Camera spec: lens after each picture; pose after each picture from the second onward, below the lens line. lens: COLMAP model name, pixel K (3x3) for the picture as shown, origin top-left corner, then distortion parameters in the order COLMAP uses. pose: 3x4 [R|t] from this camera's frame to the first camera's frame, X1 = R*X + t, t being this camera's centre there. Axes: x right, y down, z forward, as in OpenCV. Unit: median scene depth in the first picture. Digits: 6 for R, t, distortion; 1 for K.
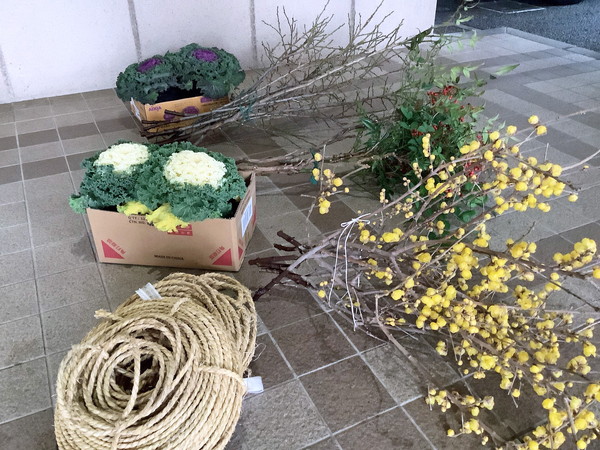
lens RADIAL K [[539.1, 0, 300.0], [0, 539.1, 225.0], [0, 0, 1]] dist [0.091505, -0.154658]
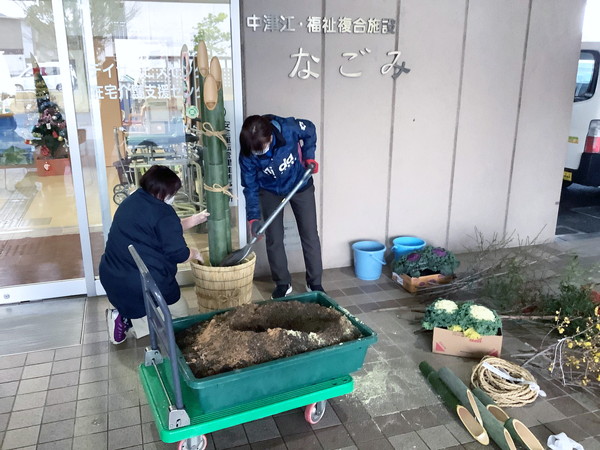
lens RADIAL K [[539.1, 0, 300.0], [0, 539.1, 225.0], [0, 0, 1]] dist [0.091505, -0.154658]
pose [[0.990528, 0.047617, -0.128786, -0.686142], [-0.080263, 0.961805, -0.261704, 0.206773], [0.111406, 0.269562, 0.956517, -1.437450]]
